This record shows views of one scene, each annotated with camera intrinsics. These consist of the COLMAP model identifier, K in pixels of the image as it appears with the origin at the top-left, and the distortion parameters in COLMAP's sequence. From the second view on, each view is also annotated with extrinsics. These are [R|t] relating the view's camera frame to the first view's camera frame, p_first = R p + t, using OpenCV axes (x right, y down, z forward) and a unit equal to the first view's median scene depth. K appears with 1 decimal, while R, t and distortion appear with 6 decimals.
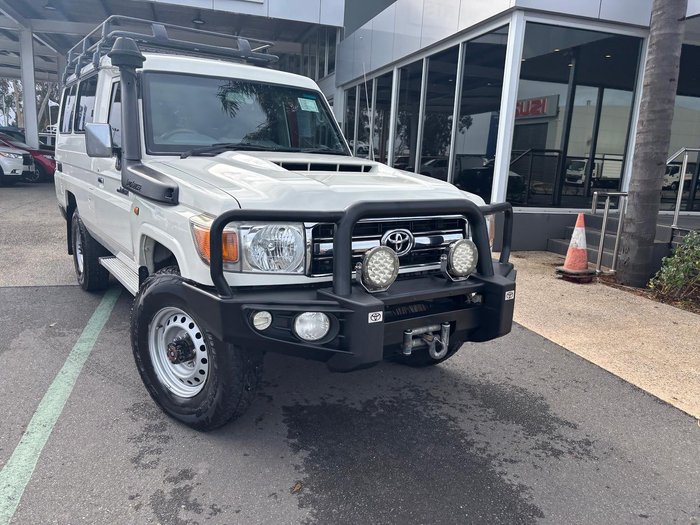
lens RADIAL K [[538.7, 0, 351.8], [0, 538.7, 270.9], [0, 0, 1]] dist [0.058146, -0.065975]
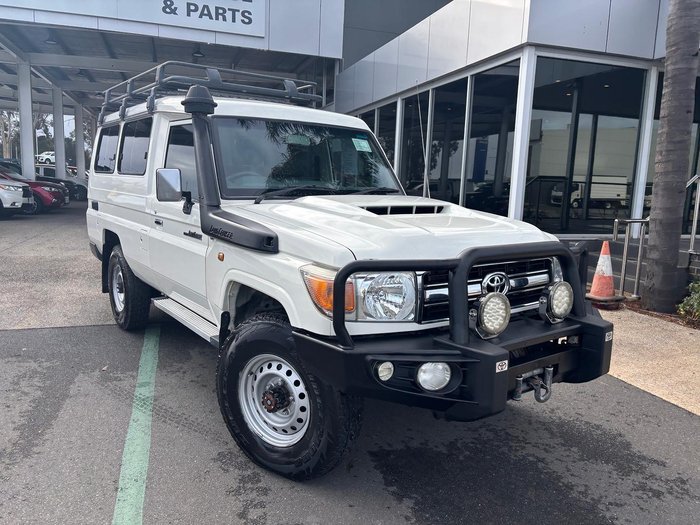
lens RADIAL K [[539.8, 0, 350.0], [0, 539.8, 262.5], [0, 0, 1]] dist [0.058724, -0.069621]
pose [[0.999432, -0.018646, 0.028088, -0.191961], [0.020210, 0.998200, -0.056464, -0.039737], [-0.026985, 0.056999, 0.998009, -0.005742]]
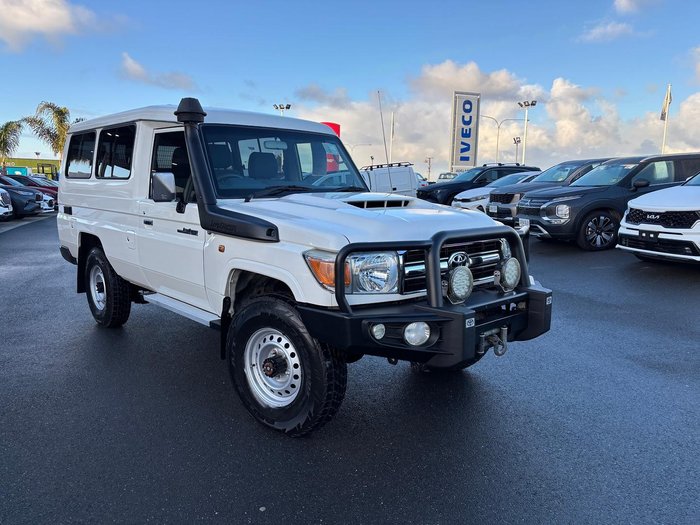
lens RADIAL K [[539.8, 0, 350.0], [0, 539.8, 262.5], [0, 0, 1]] dist [0.058724, -0.069621]
pose [[0.989698, -0.053625, 0.132748, -0.289832], [0.061662, 0.996457, -0.057191, 0.000939], [-0.129211, 0.064788, 0.989498, -0.166585]]
